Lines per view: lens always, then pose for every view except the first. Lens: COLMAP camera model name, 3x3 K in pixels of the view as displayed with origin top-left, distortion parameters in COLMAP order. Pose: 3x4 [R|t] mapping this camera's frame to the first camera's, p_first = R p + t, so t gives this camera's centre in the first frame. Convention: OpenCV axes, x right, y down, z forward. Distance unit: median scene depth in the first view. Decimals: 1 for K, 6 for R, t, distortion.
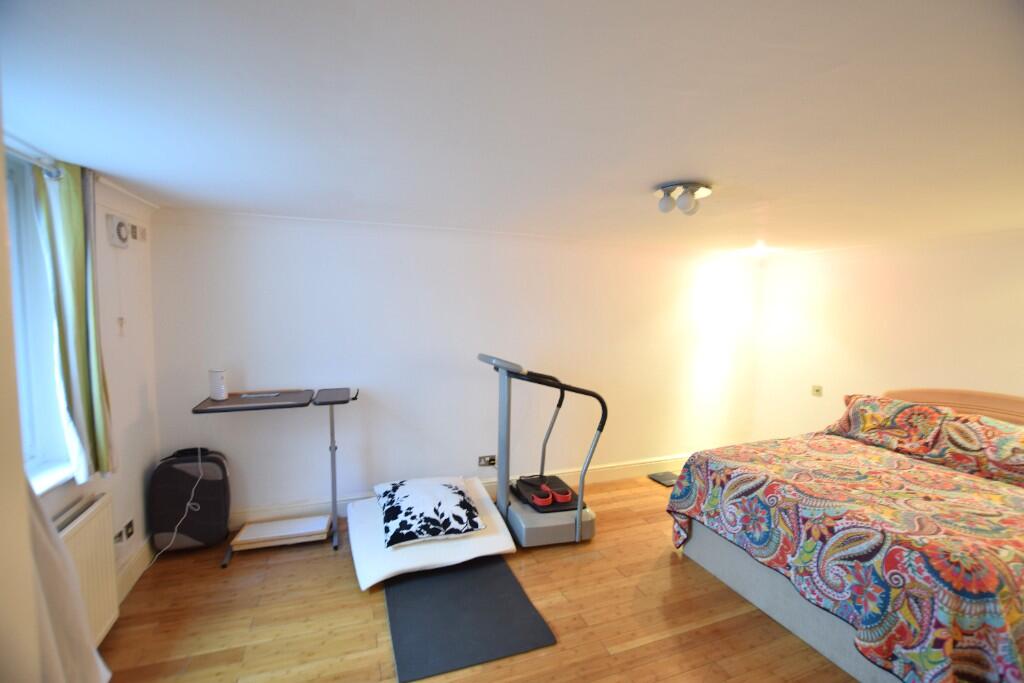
lens RADIAL K [[456.0, 0, 512.0], [0, 456.0, 341.5], [0, 0, 1]] dist [-0.031313, 0.000900]
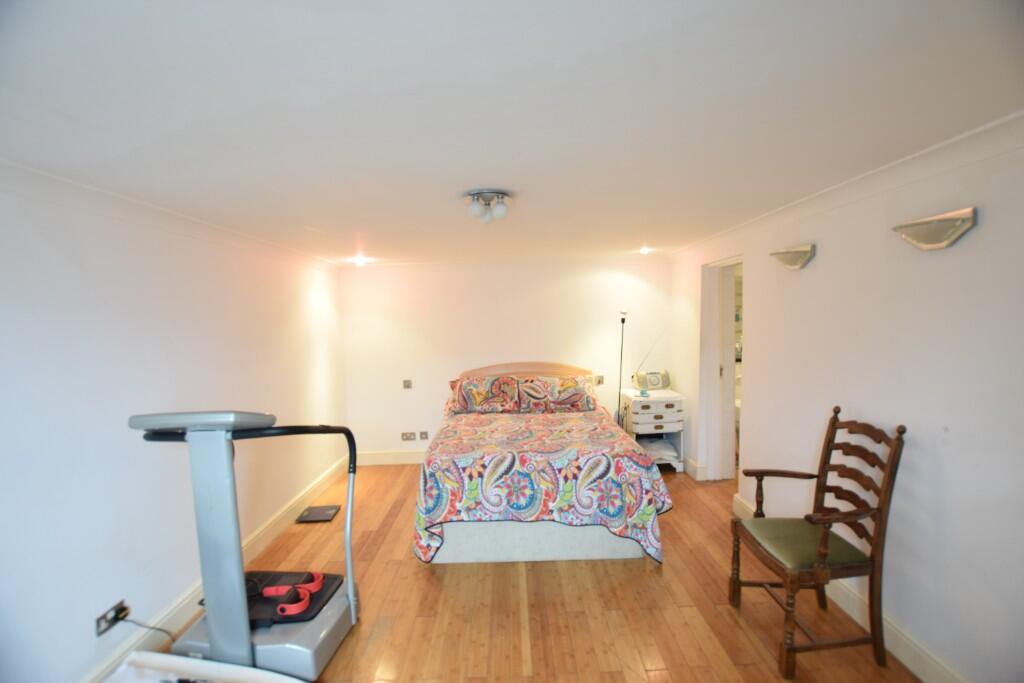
lens RADIAL K [[456.0, 0, 512.0], [0, 456.0, 341.5], [0, 0, 1]] dist [-0.031313, 0.000900]
pose [[0.340675, -0.085319, 0.936302, -0.526318], [0.107636, 0.992865, 0.051309, -0.052566], [-0.933999, 0.083300, 0.347428, 0.541328]]
